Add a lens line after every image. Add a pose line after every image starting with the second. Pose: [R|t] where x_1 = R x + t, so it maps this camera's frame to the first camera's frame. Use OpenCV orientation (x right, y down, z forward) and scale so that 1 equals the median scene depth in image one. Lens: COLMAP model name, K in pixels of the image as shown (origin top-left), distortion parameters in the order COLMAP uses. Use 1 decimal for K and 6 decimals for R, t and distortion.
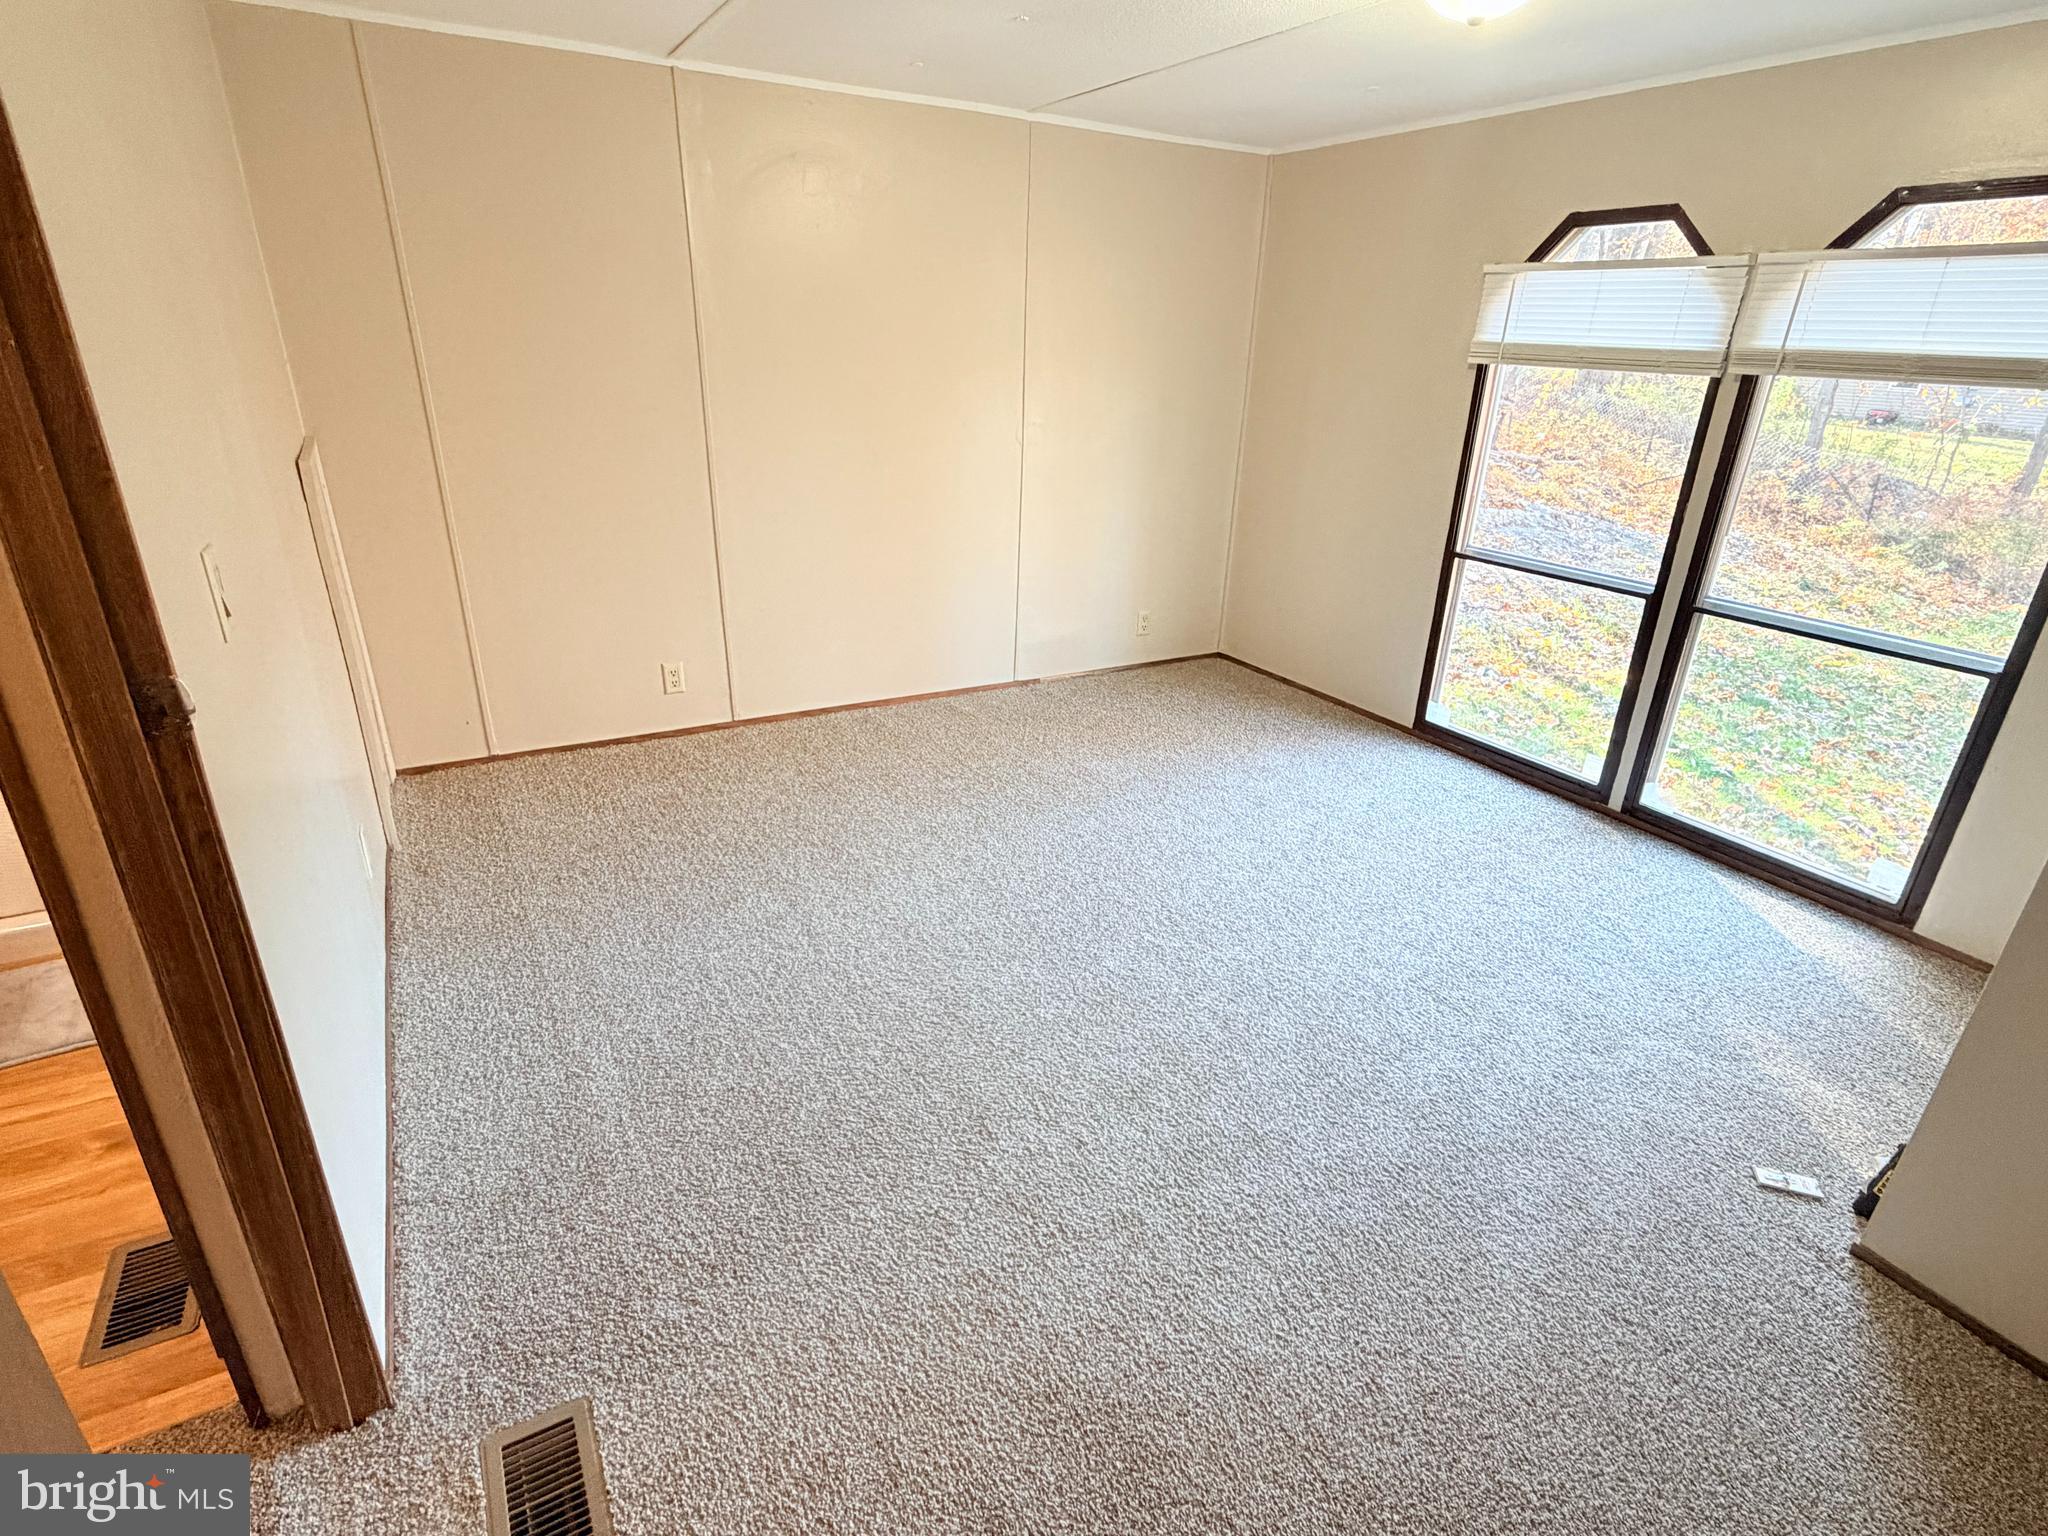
lens RADIAL K [[1013.0, 0, 1014.2], [0, 1013.0, 760.4], [0, 0, 1]] dist [-0.003768, 0.000194]
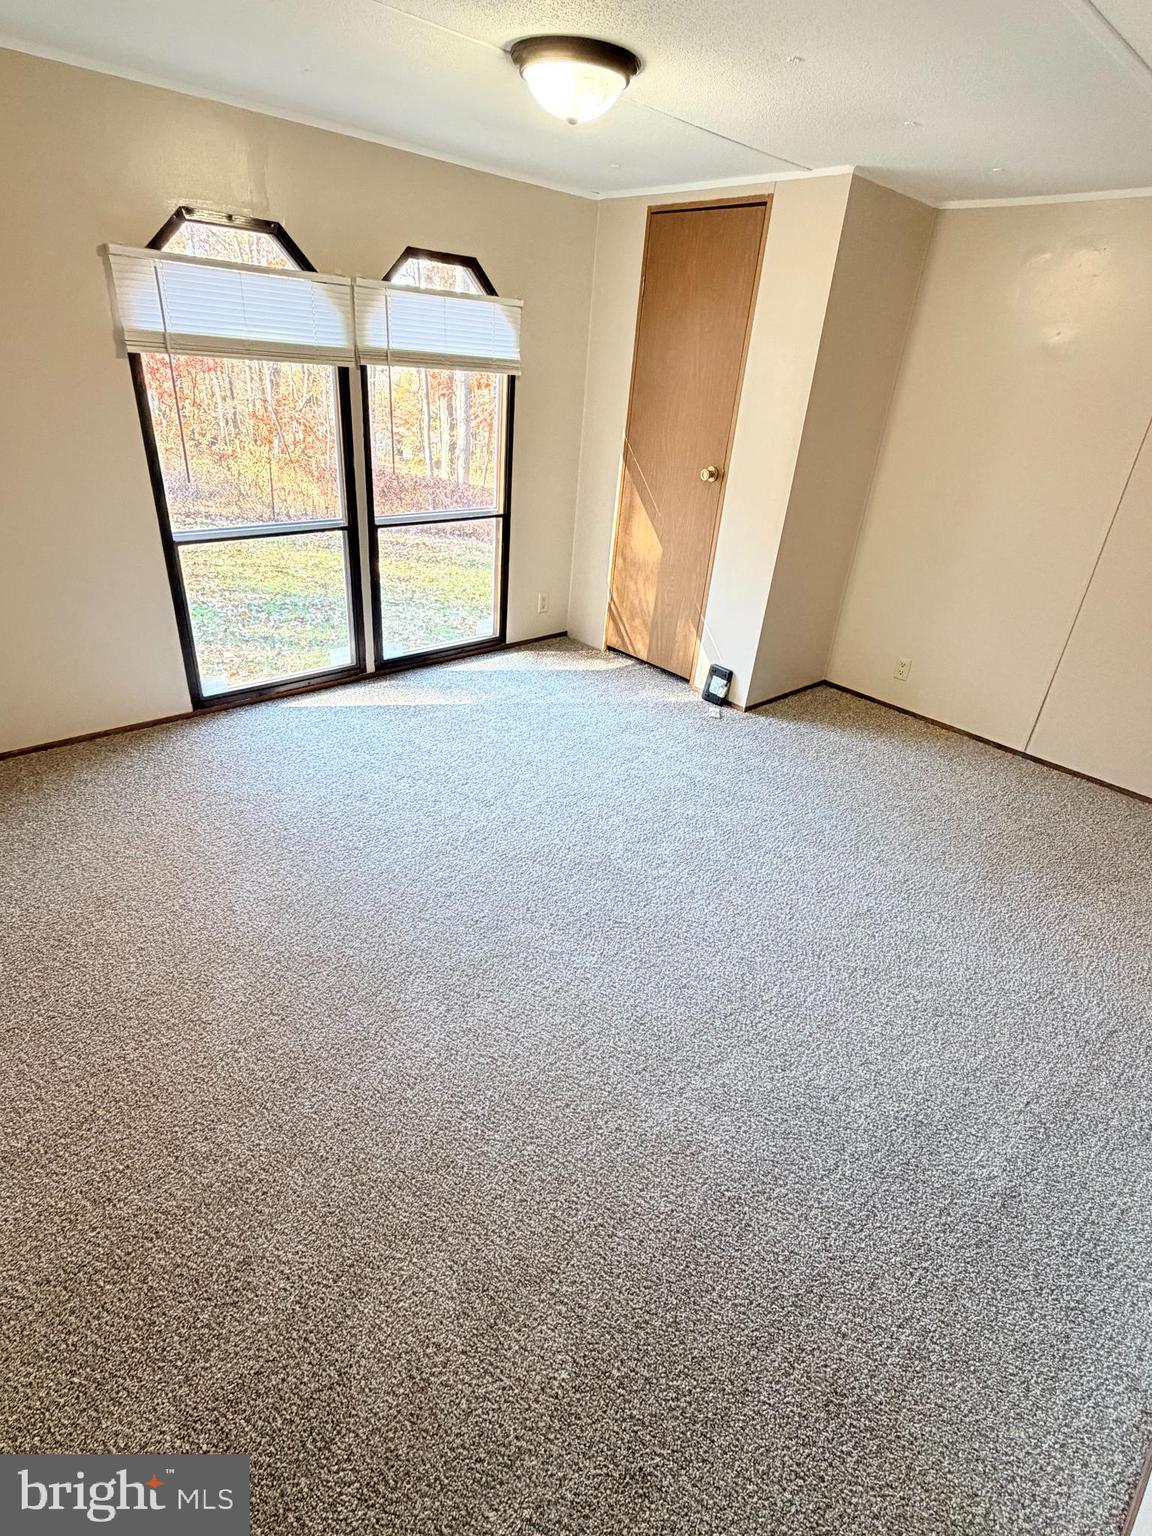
lens RADIAL K [[759.8, 0, 567.5], [0, 759.8, 767.6], [0, 0, 1]] dist [-0.003768, 0.000194]
pose [[-0.199529, -0.499940, 0.842763, -0.514622], [0.314233, 0.781989, 0.538284, -0.379886], [-0.928141, 0.372227, 0.001068, 0.840707]]
